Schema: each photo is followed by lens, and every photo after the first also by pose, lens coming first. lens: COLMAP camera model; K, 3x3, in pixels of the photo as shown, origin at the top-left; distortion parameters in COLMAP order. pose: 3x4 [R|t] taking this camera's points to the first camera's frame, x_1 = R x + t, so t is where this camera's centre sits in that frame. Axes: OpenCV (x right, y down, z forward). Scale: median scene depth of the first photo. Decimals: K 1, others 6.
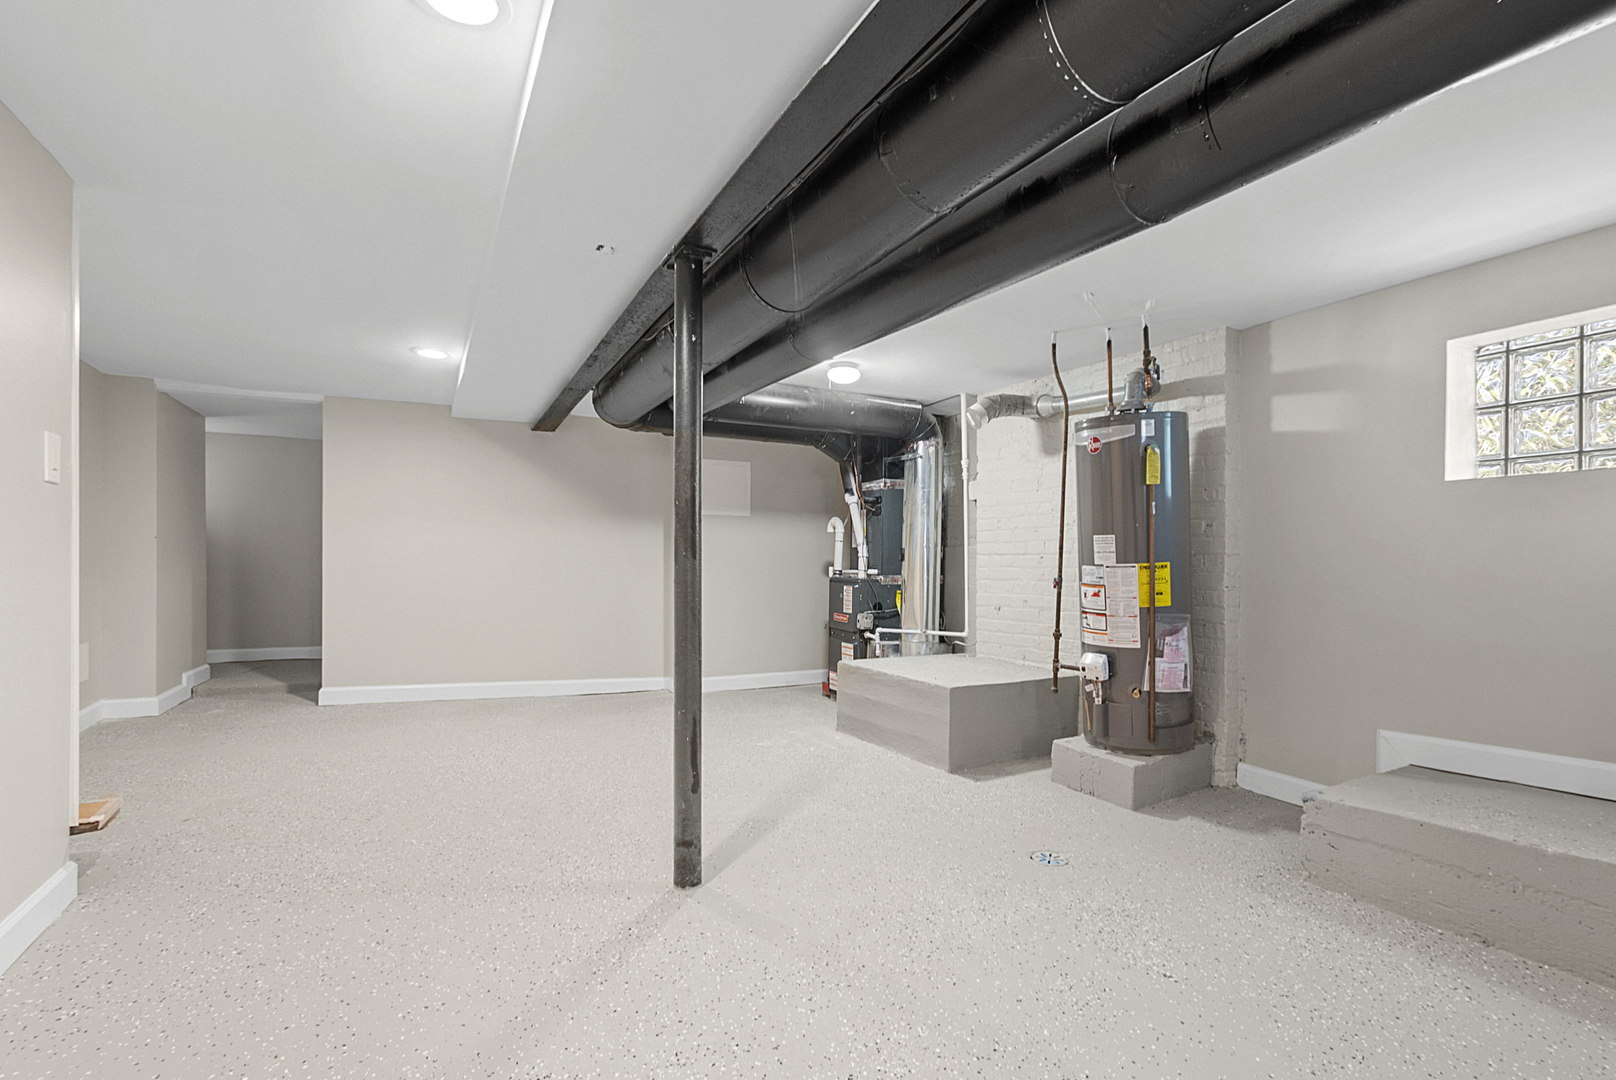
lens RADIAL K [[748.4, 0, 815.8], [0, 748.4, 554.2], [0, 0, 1]] dist [-0.002853, -0.000915]
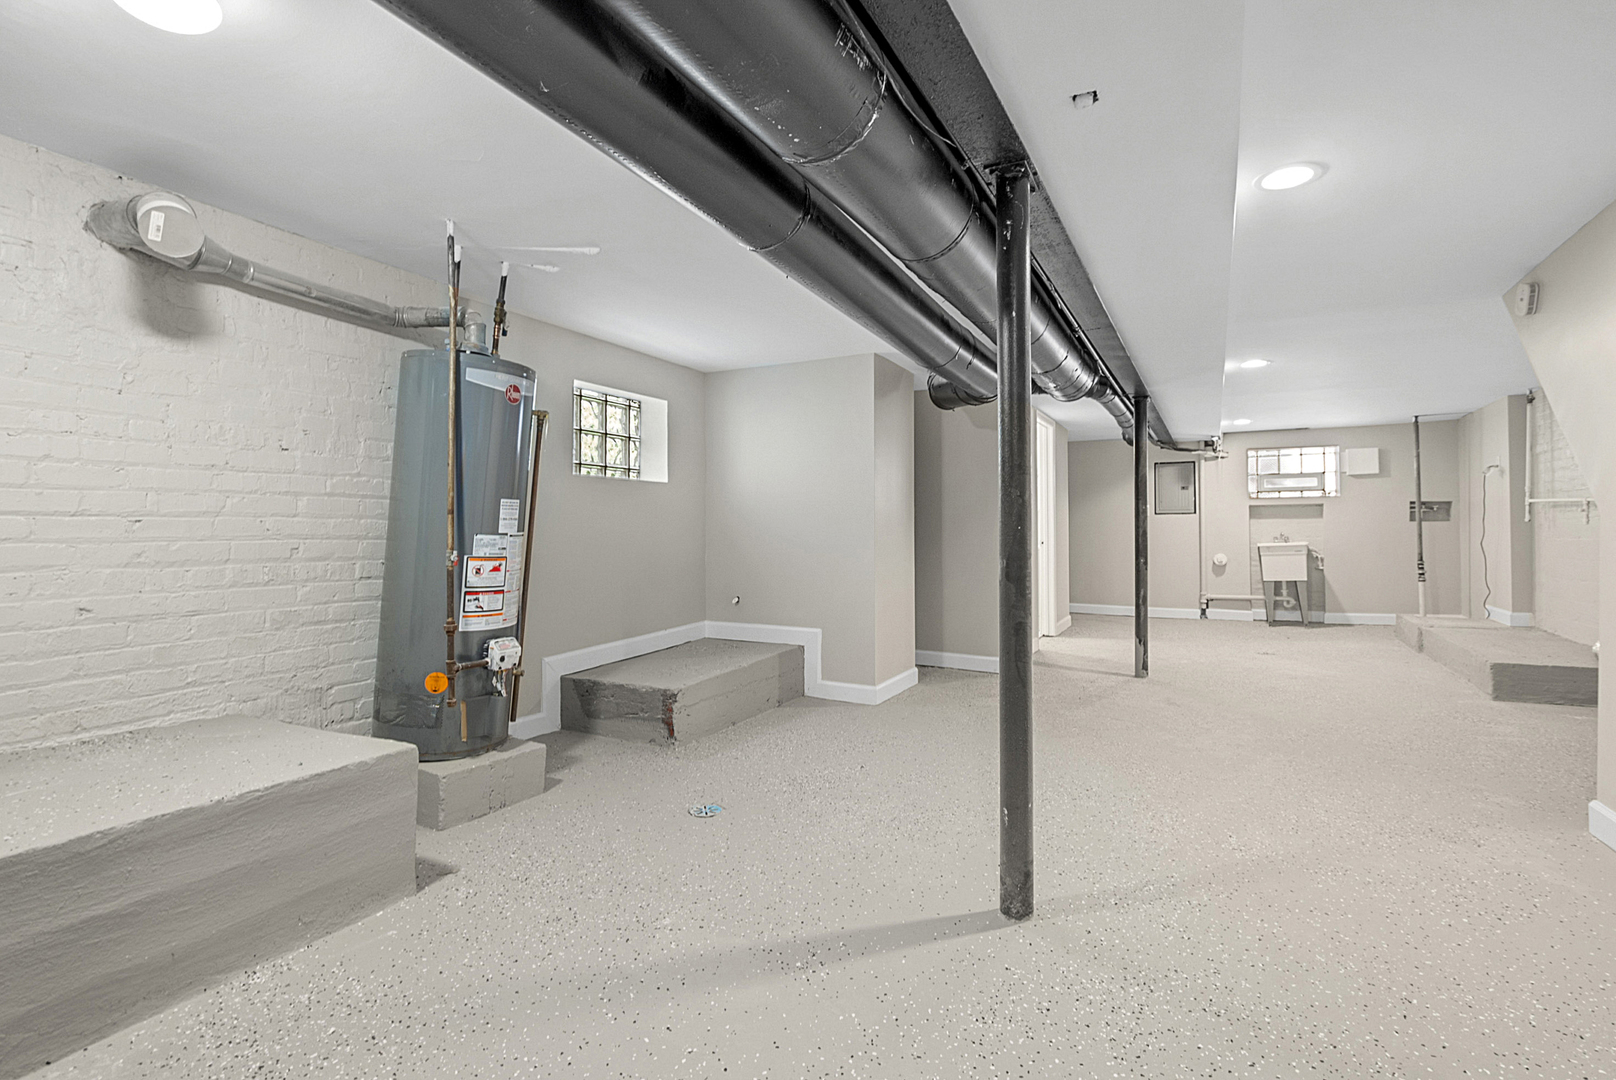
lens RADIAL K [[767.0, 0, 810.0], [0, 767.0, 520.9], [0, 0, 1]] dist [0.000231, -0.000563]
pose [[-0.559802, 0.005636, 0.828607, -0.546863], [-0.013580, 0.999780, -0.015975, 0.008861], [-0.828515, -0.020195, -0.559602, 1.207493]]
